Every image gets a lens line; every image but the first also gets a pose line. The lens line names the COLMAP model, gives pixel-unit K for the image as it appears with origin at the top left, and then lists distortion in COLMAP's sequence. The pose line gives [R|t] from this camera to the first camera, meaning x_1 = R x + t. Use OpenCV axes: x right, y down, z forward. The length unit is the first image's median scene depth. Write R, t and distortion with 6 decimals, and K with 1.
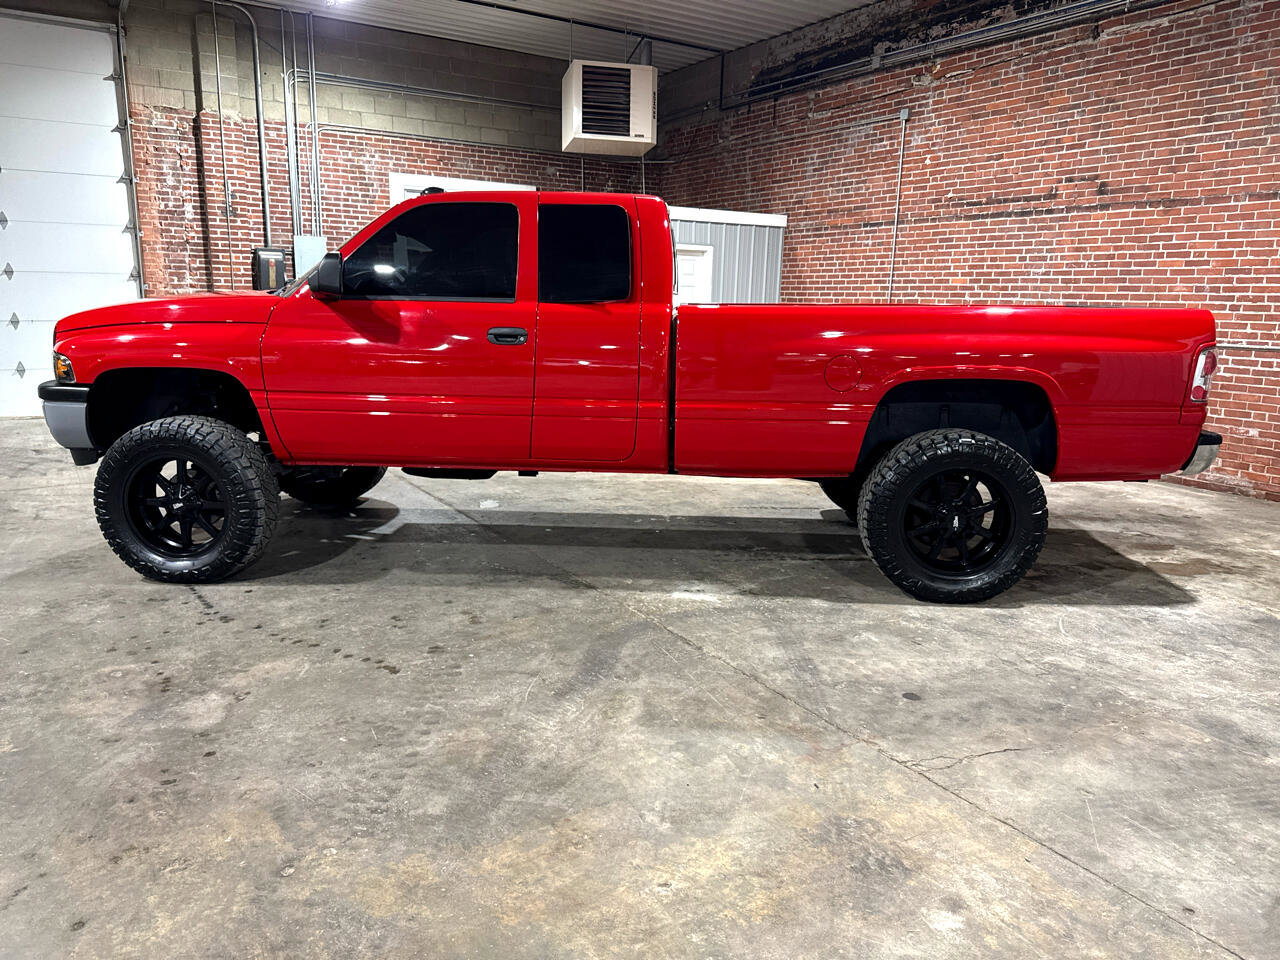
lens RADIAL K [[909.5, 0, 640.1], [0, 909.5, 482.6], [0, 0, 1]] dist [0.023244, -0.027499]
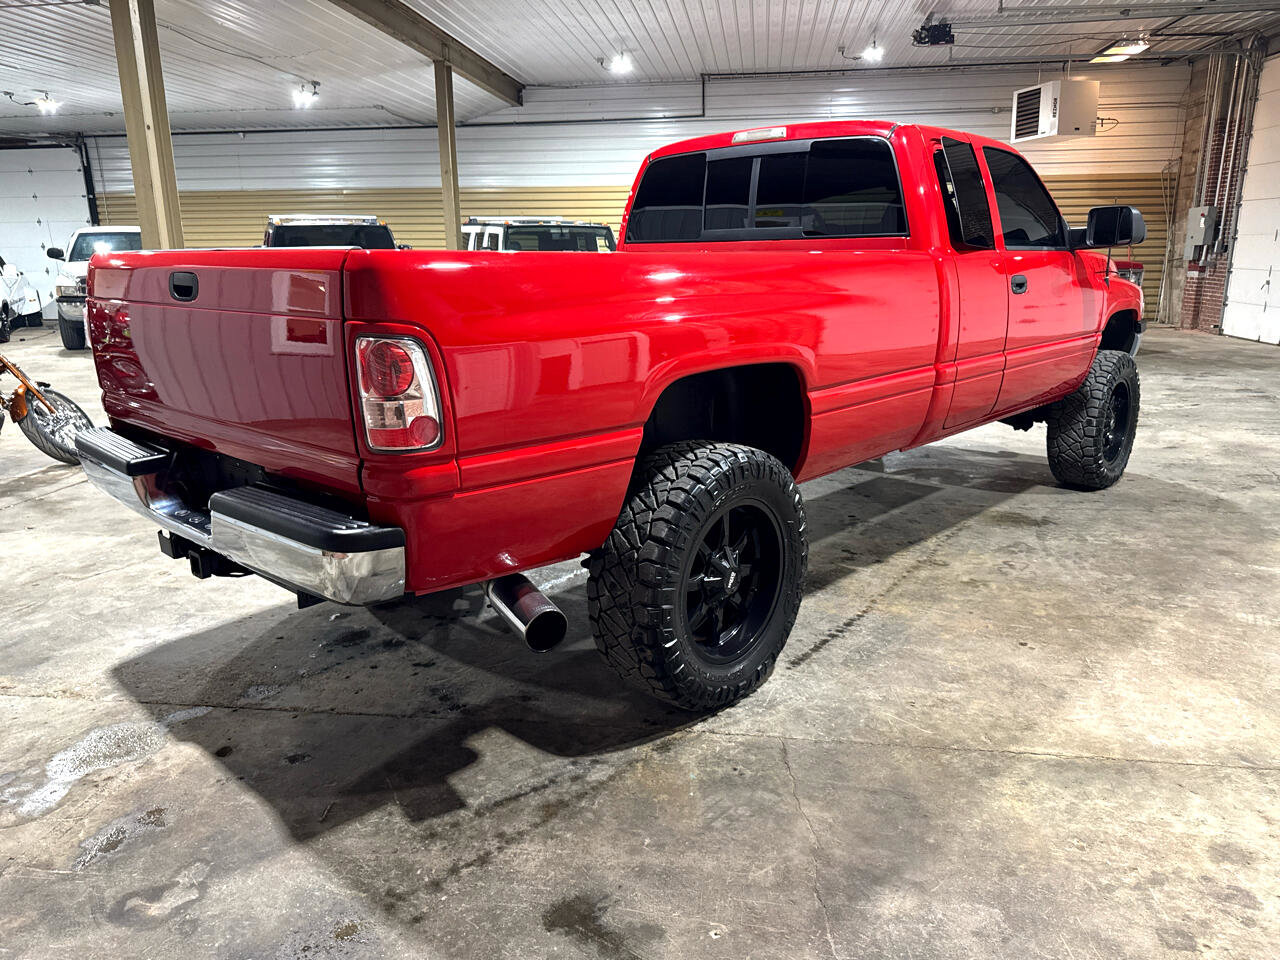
lens RADIAL K [[909.5, 0, 641.6], [0, 909.5, 478.4], [0, 0, 1]] dist [0.023244, -0.027499]
pose [[-0.634632, 0.174347, -0.752891, 0.504758], [-0.160190, 0.923384, 0.348857, -0.188939], [0.756030, 0.342001, -0.558080, 0.976043]]
